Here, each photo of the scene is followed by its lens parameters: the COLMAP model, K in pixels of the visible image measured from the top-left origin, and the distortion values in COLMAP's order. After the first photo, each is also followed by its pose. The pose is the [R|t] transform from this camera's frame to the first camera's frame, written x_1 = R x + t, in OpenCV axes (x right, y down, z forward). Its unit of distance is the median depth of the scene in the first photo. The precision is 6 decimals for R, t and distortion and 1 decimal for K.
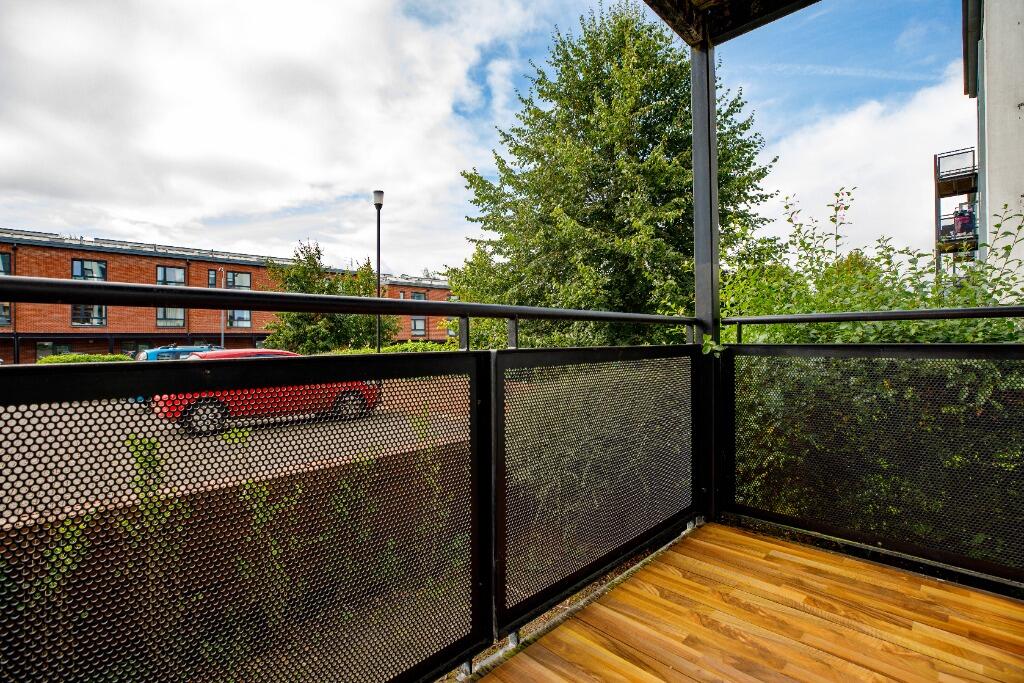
lens RADIAL K [[460.5, 0, 511.2], [0, 460.5, 337.6], [0, 0, 1]] dist [0.002450, 0.000450]
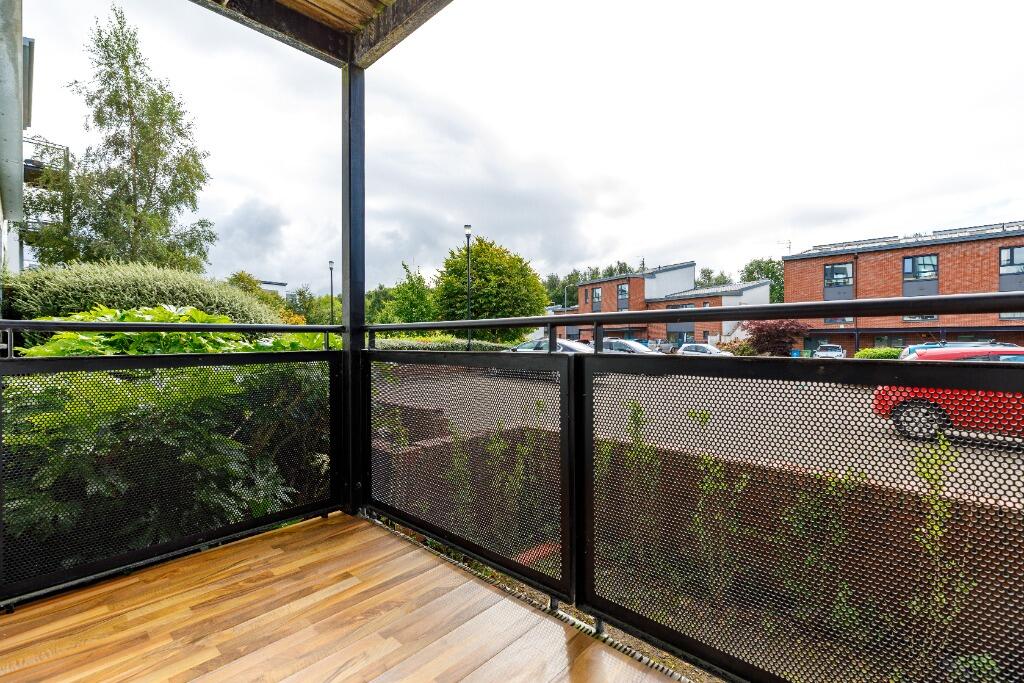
lens RADIAL K [[460.5, 0, 511.1], [0, 460.5, 341.1], [0, 0, 1]] dist [0.002450, 0.000450]
pose [[0.037070, 0.016979, -0.999168, 0.204731], [0.003144, 0.999849, 0.017107, -0.000416], [0.999308, -0.003776, 0.037011, 0.178730]]
